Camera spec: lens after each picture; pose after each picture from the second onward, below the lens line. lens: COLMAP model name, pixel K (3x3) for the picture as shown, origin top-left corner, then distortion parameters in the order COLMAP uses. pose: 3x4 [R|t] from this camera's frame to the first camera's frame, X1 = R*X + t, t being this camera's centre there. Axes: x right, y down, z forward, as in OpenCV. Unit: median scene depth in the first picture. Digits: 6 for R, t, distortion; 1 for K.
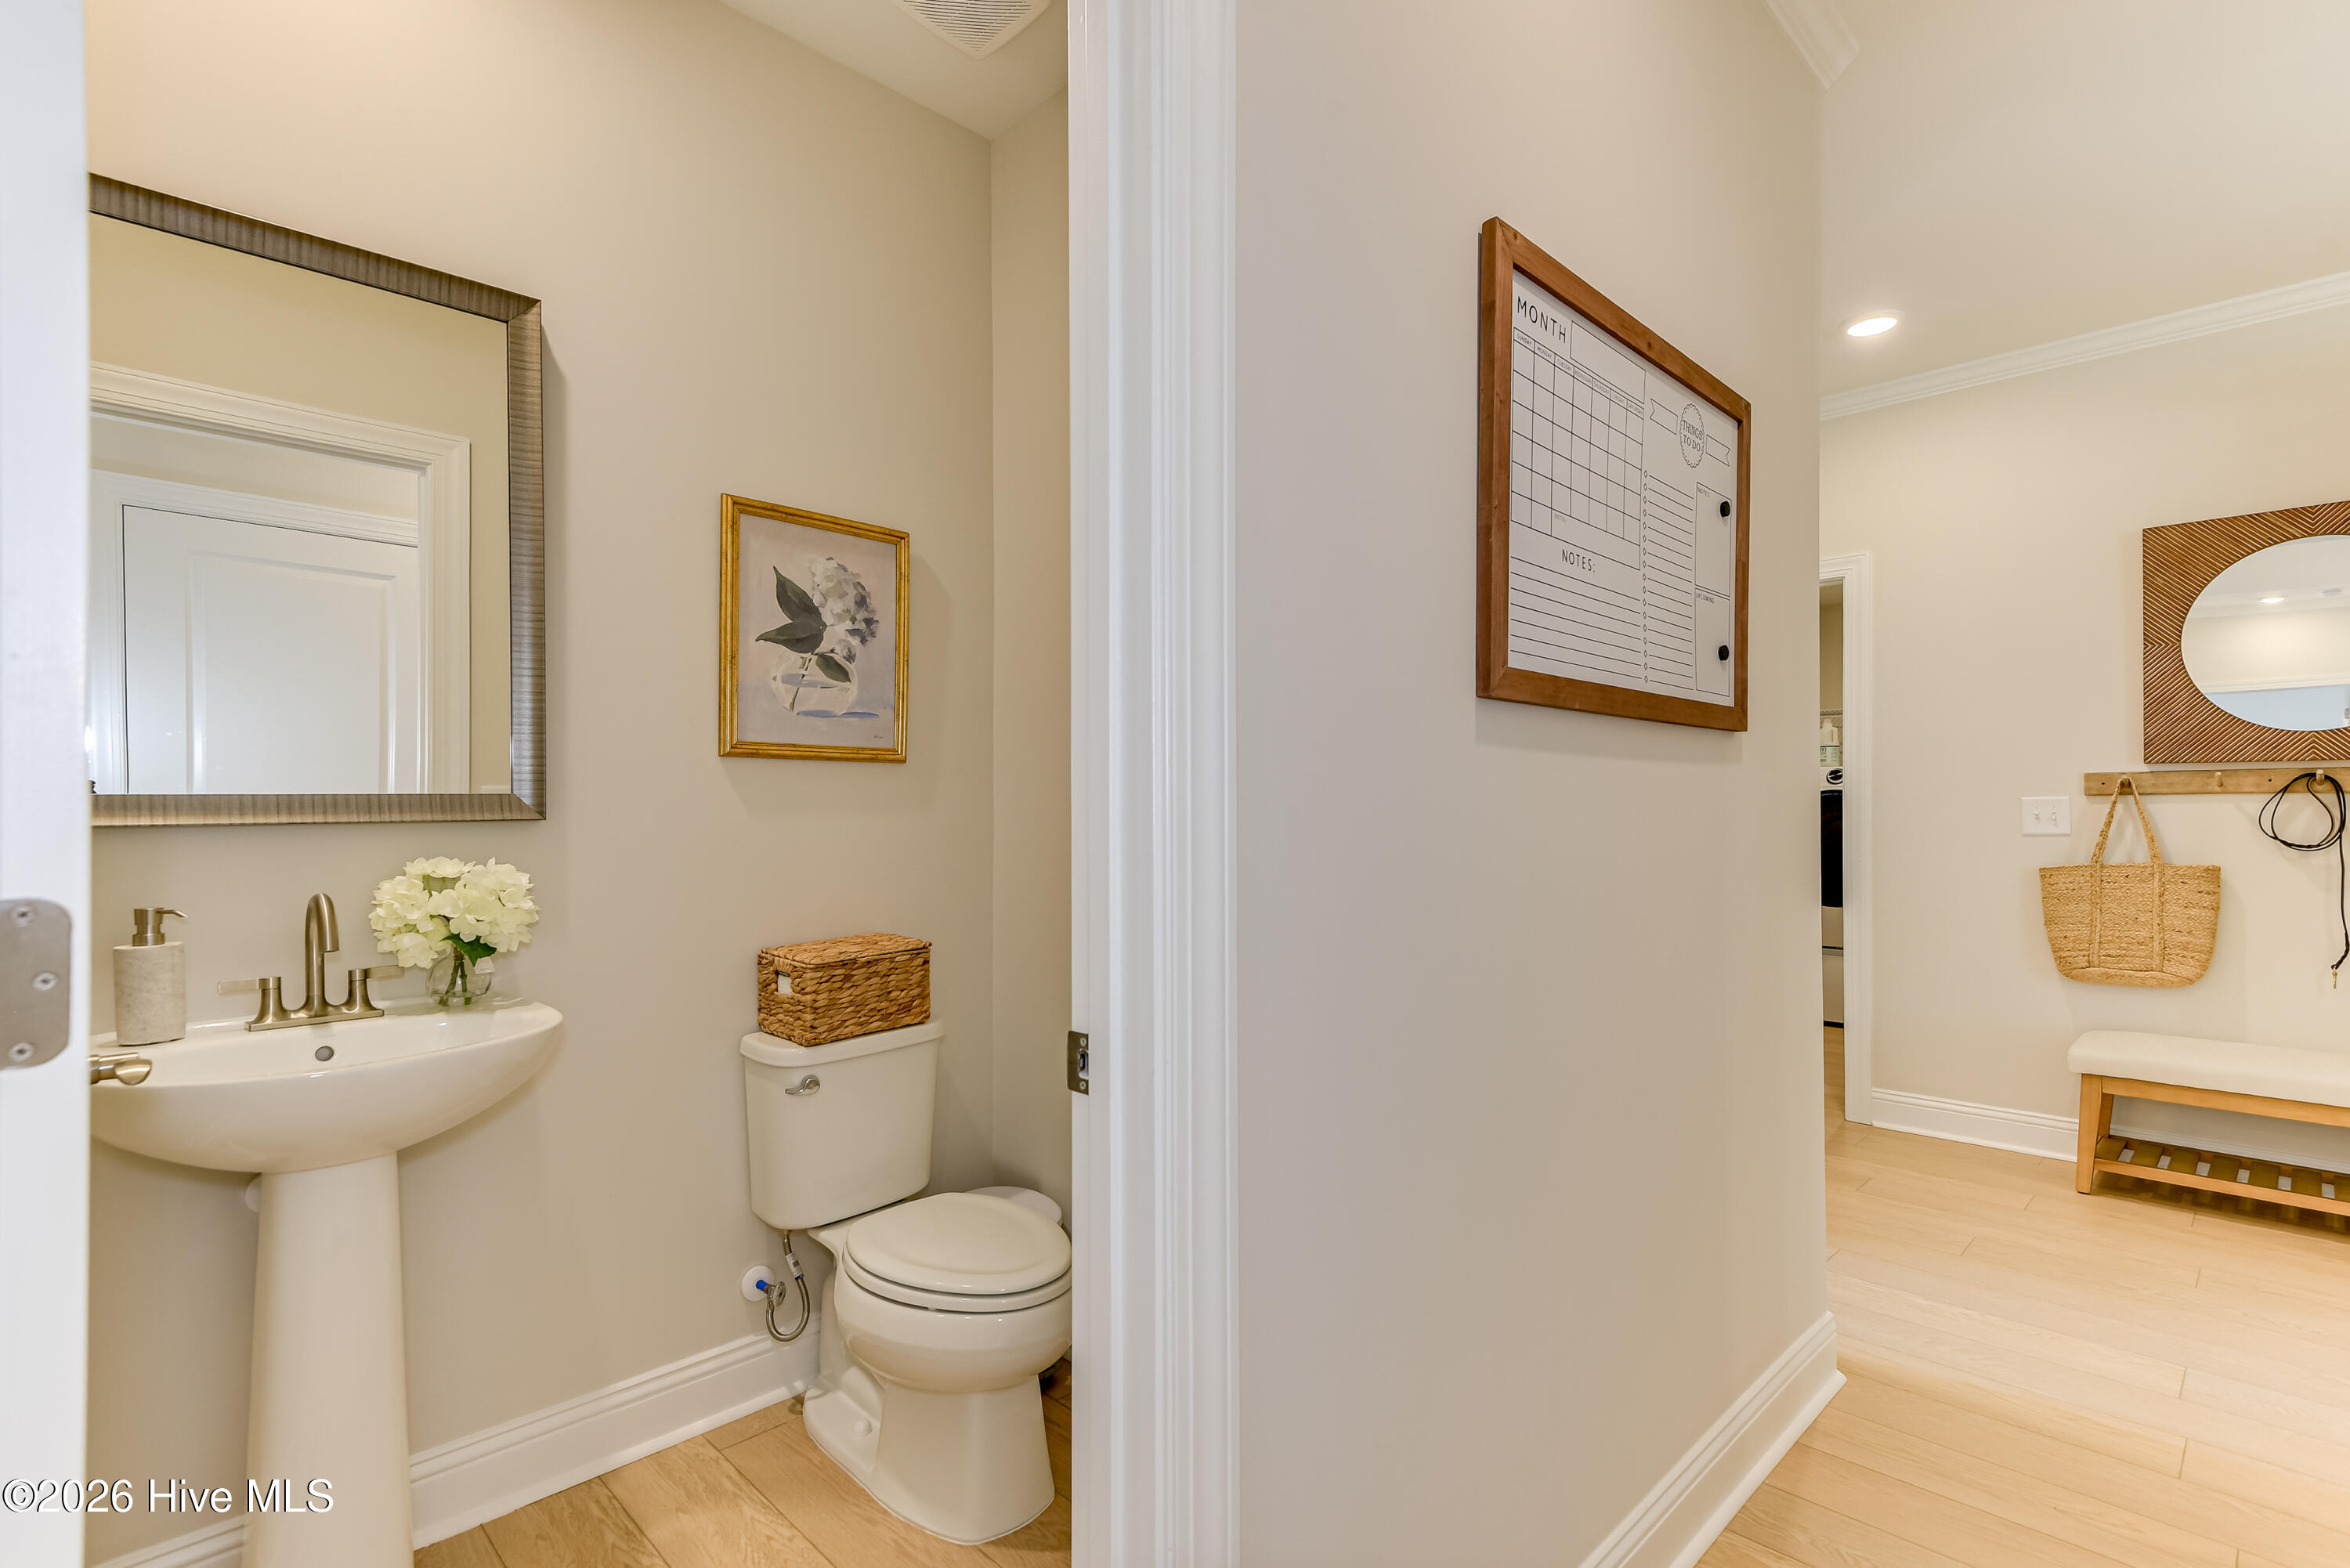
lens RADIAL K [[1097.9, 0, 1175.0], [0, 1097.9, 784.0], [0, 0, 1]] dist [-0.002913, -0.000690]
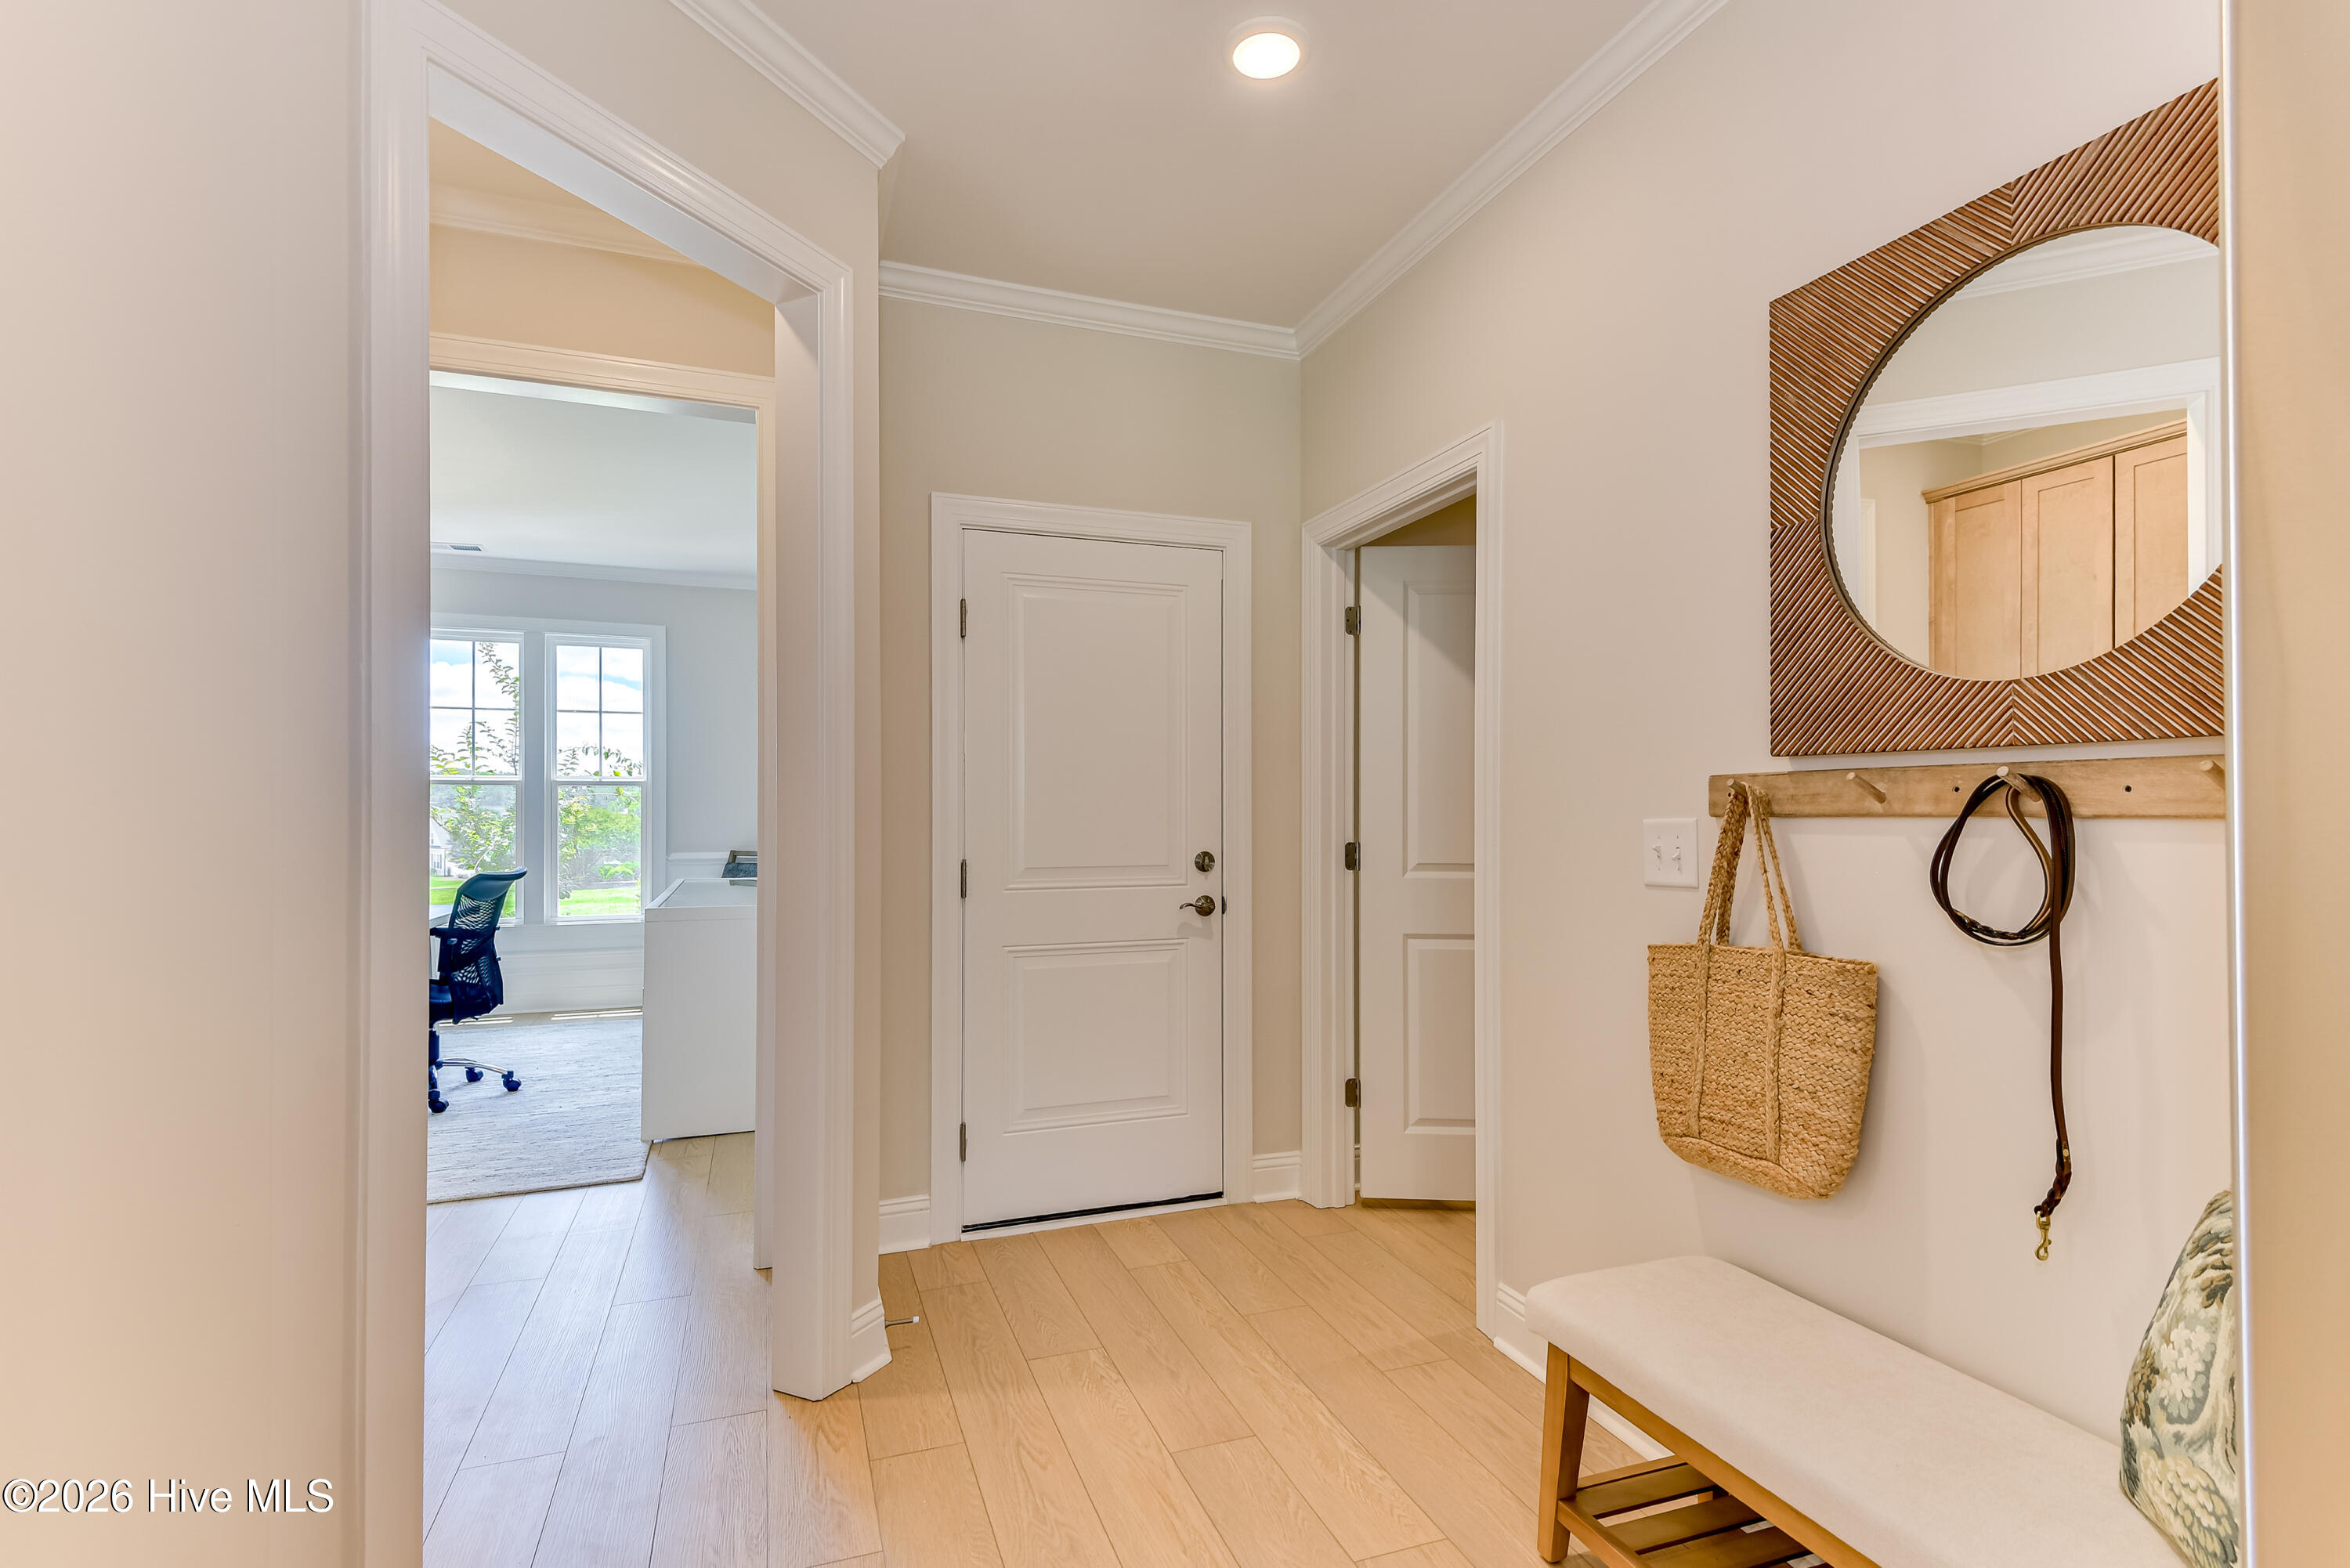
lens RADIAL K [[1097.9, 0, 1175.0], [0, 1097.9, 784.0], [0, 0, 1]] dist [-0.002913, -0.000690]
pose [[0.912299, -0.002216, -0.409519, 0.849566], [0.003265, 0.999993, 0.001863, -0.007449], [0.409512, -0.003037, 0.912300, 0.416725]]
